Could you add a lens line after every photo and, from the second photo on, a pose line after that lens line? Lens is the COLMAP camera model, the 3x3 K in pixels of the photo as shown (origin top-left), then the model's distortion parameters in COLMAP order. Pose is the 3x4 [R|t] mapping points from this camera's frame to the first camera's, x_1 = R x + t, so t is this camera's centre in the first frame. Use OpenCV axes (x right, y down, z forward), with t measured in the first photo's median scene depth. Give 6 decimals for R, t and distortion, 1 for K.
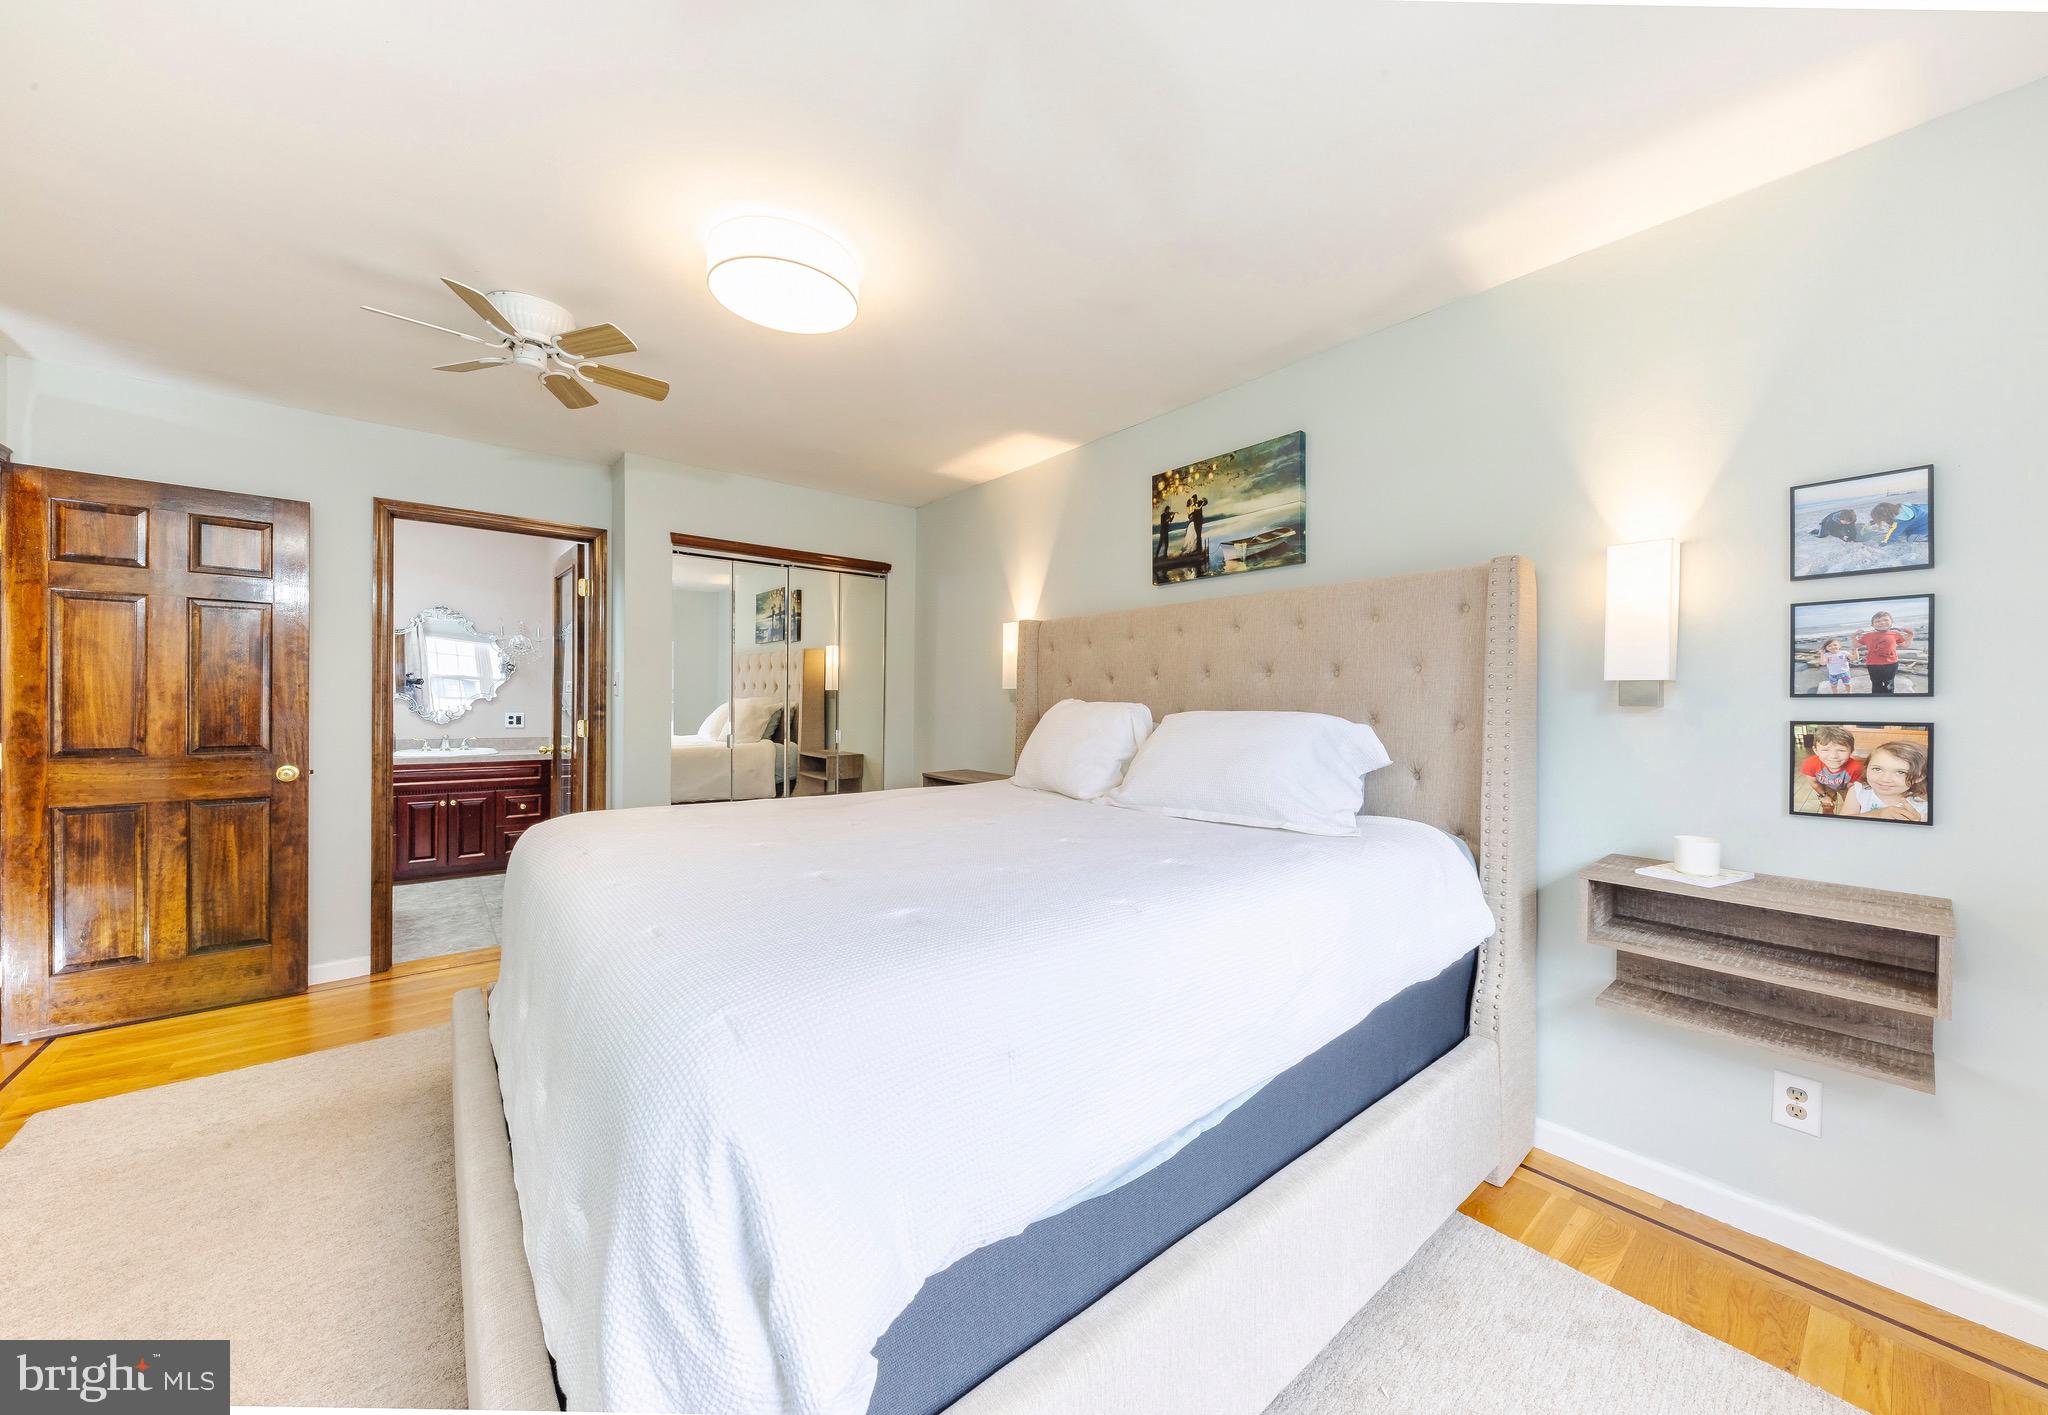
lens RADIAL K [[740.5, 0, 1033.3], [0, 740.5, 710.6], [0, 0, 1]] dist [0.002158, 0.000072]
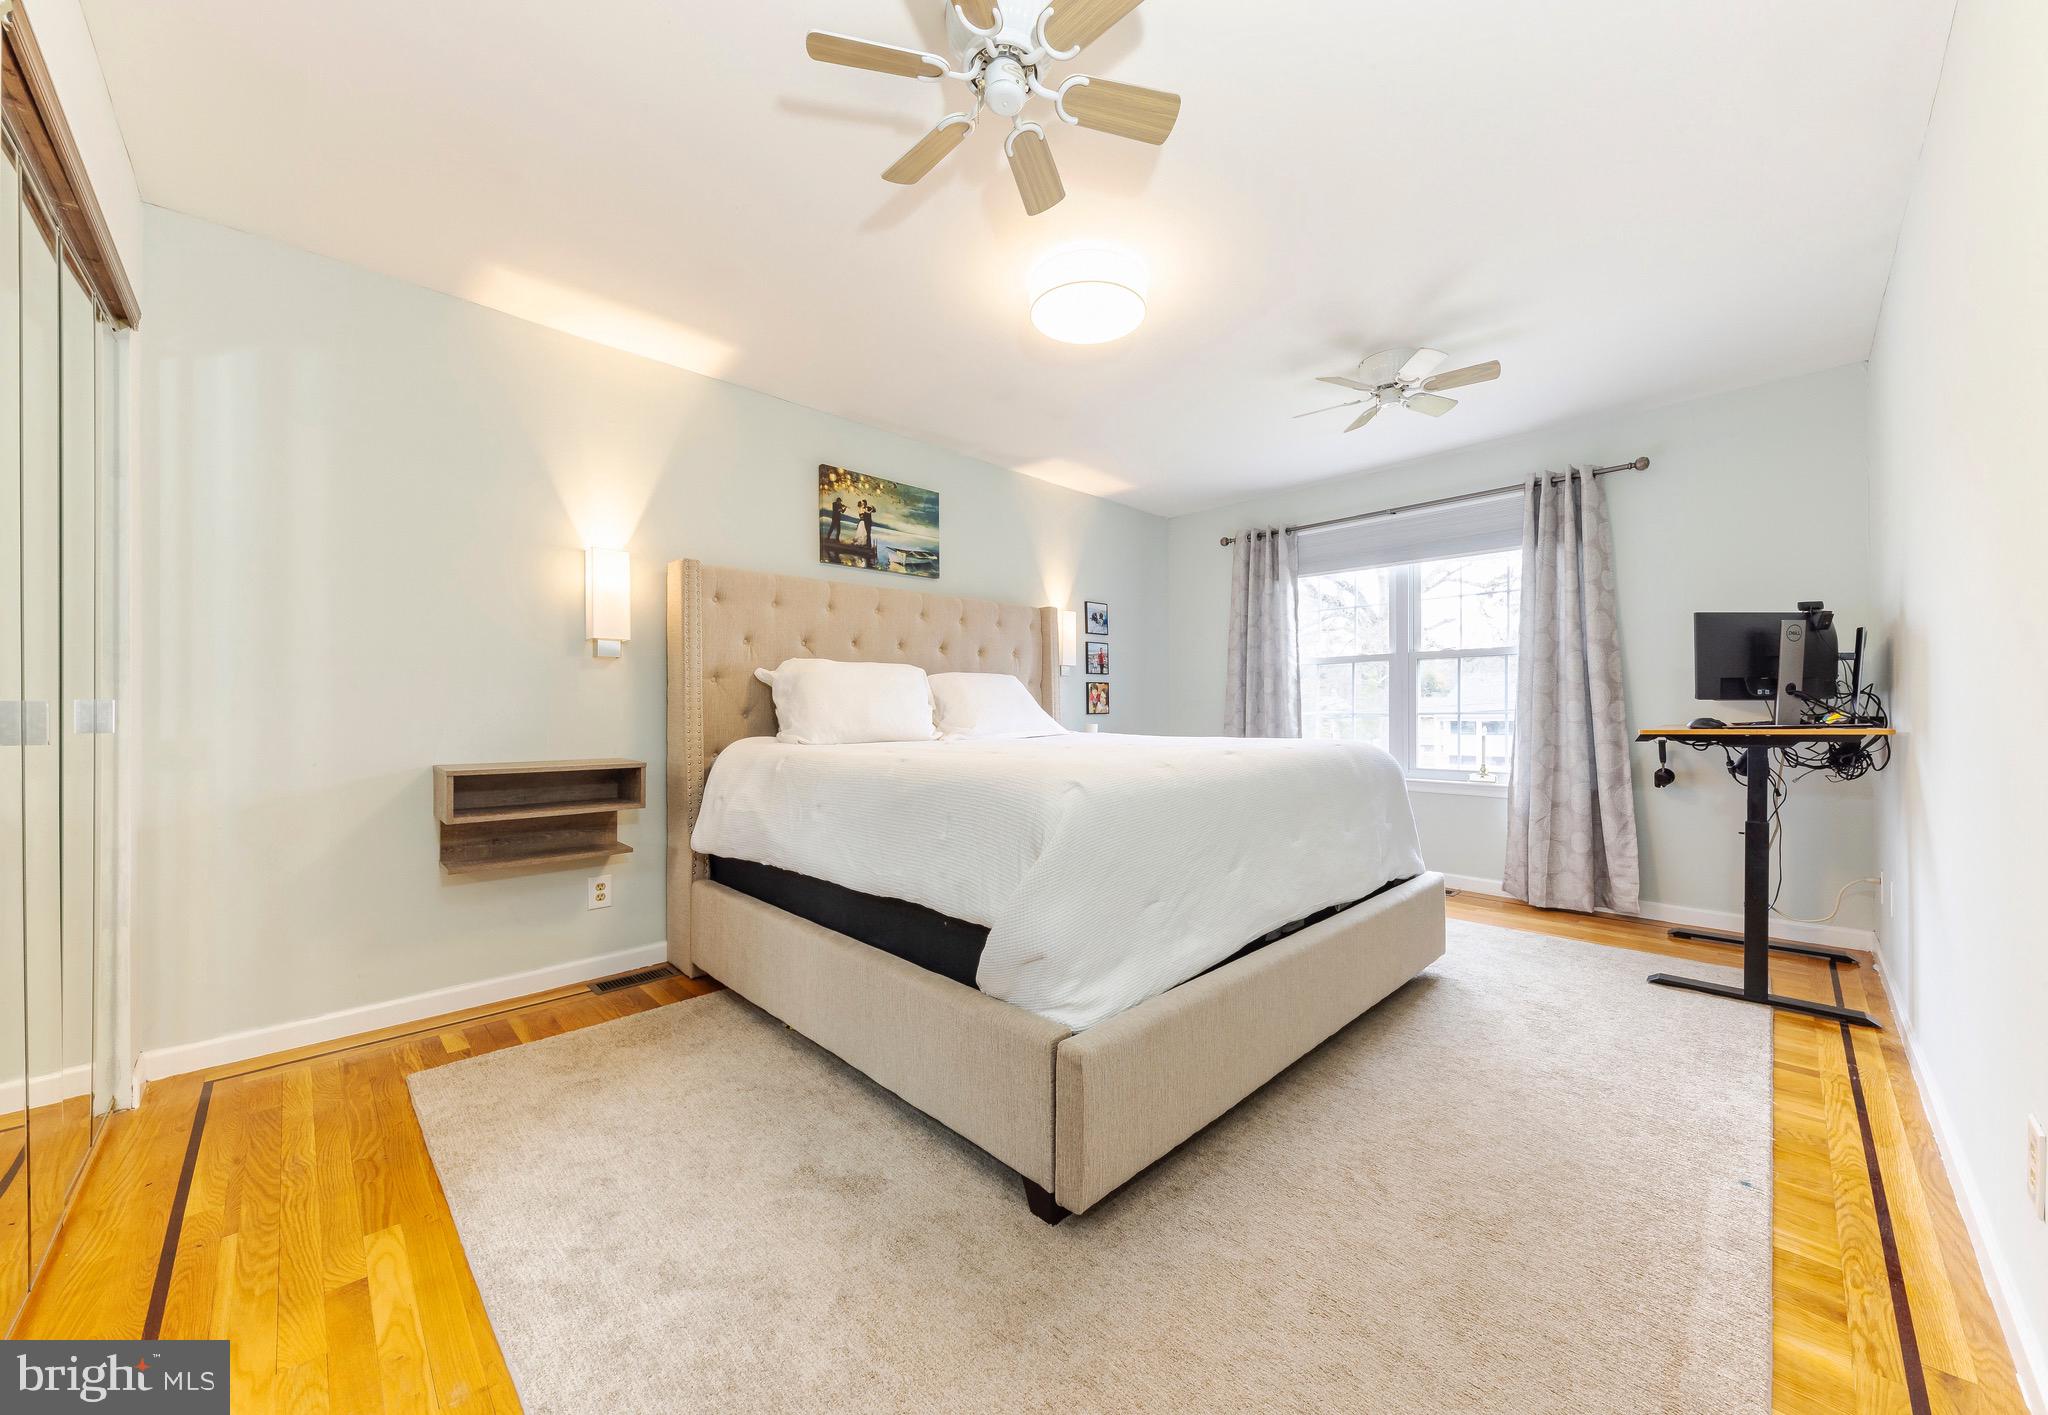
lens RADIAL K [[740.5, 0, 1023.5], [0, 740.5, 700.8], [0, 0, 1]] dist [0.002158, 0.000072]
pose [[-0.077556, -0.001857, 0.996986, -1.080967], [0.009193, 0.999954, 0.002577, 0.045821], [-0.996946, 0.009365, -0.077536, 0.867049]]
